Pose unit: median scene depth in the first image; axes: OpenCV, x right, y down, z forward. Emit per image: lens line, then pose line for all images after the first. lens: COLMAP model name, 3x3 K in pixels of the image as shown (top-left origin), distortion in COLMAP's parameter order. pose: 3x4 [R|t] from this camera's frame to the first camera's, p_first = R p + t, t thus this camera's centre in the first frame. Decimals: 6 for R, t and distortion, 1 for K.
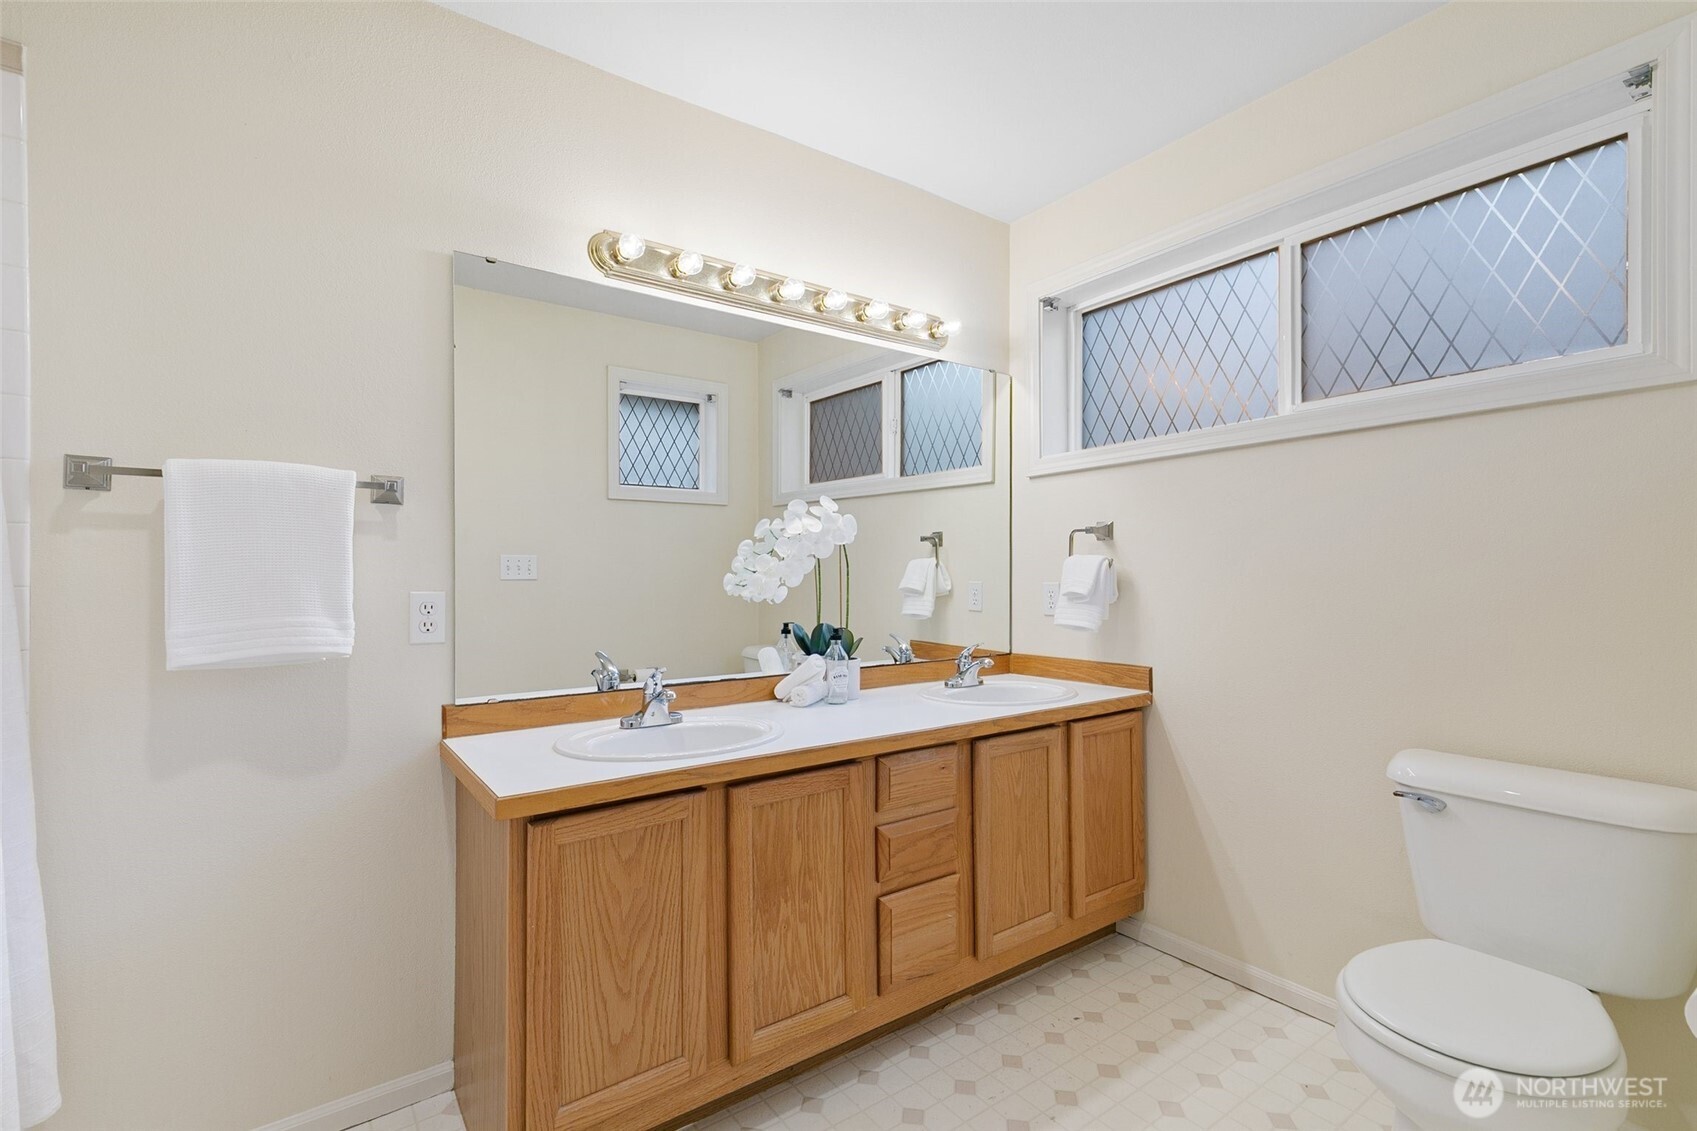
lens RADIAL K [[758.4, 0, 872.8], [0, 758.4, 572.4], [0, 0, 1]] dist [-0.001911, -0.000835]
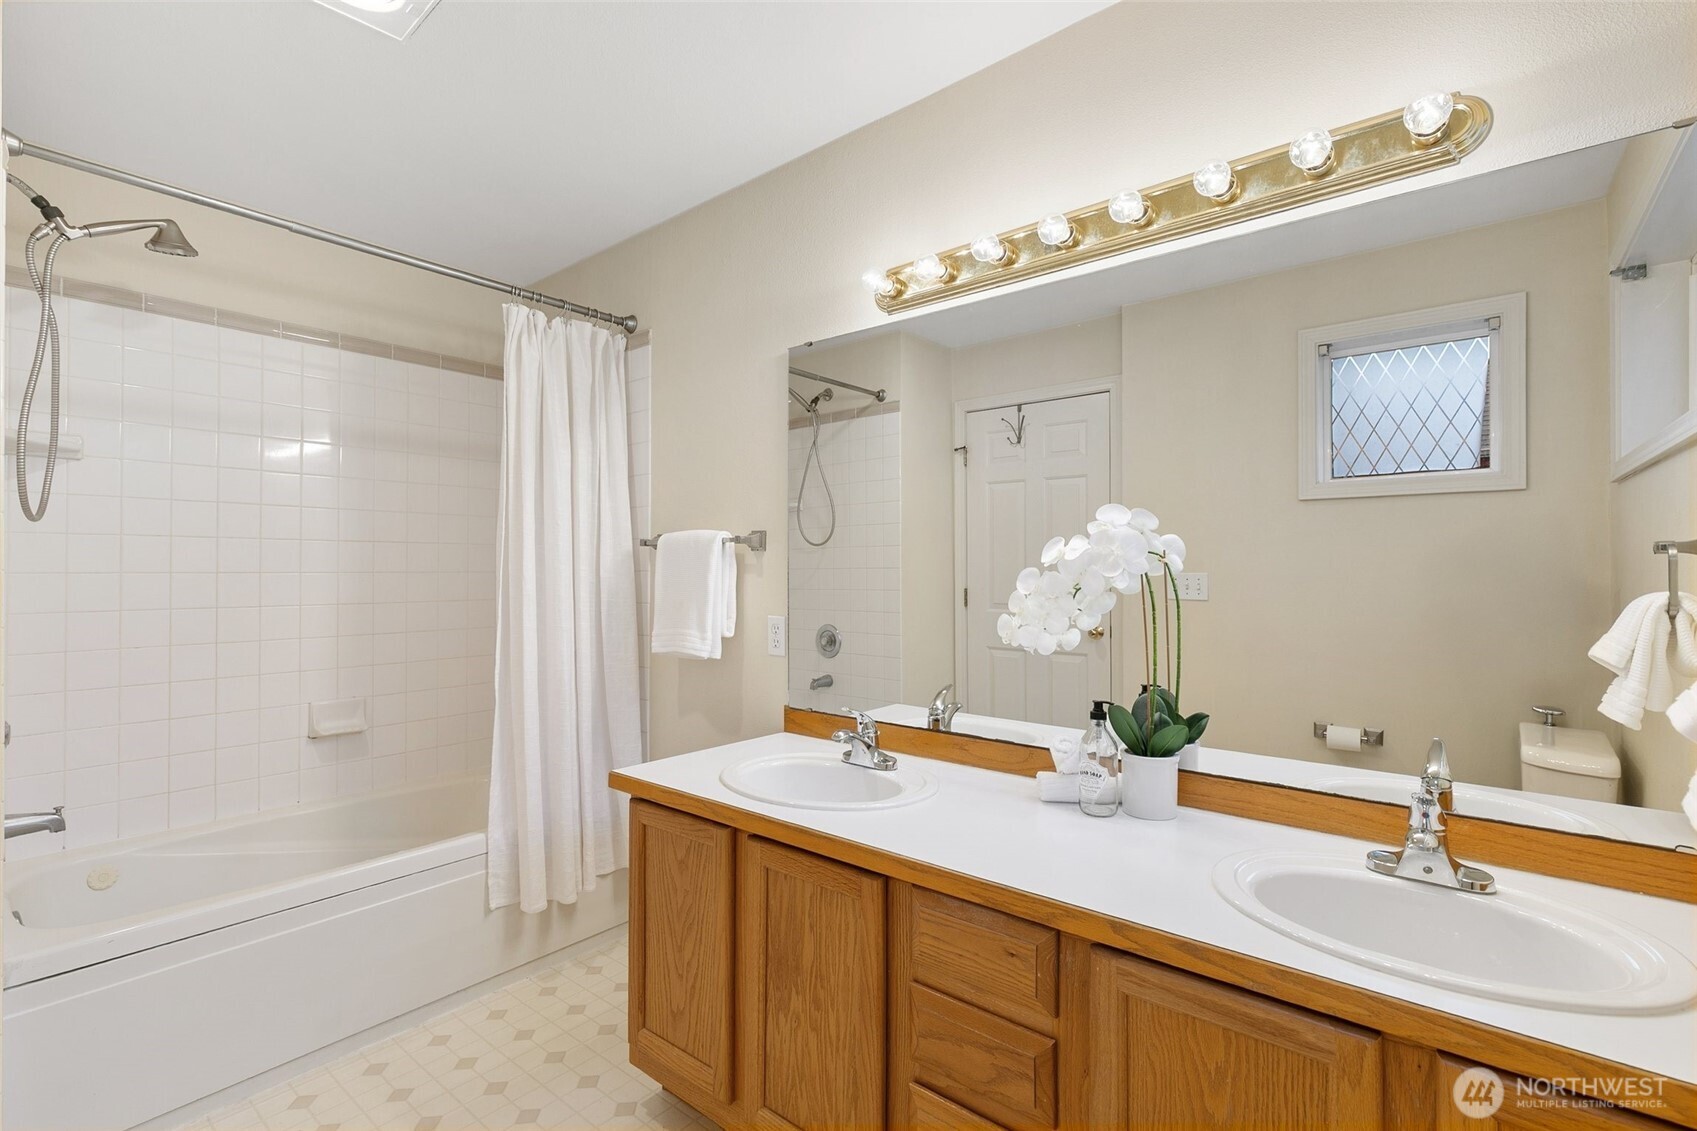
lens RADIAL K [[758.4, 0, 872.8], [0, 758.4, 572.4], [0, 0, 1]] dist [-0.001911, -0.000835]
pose [[0.247477, 0.003567, -0.968887, 0.733647], [0.003105, 0.999985, 0.004474, -0.055879], [0.968889, -0.004116, 0.247462, 0.841760]]
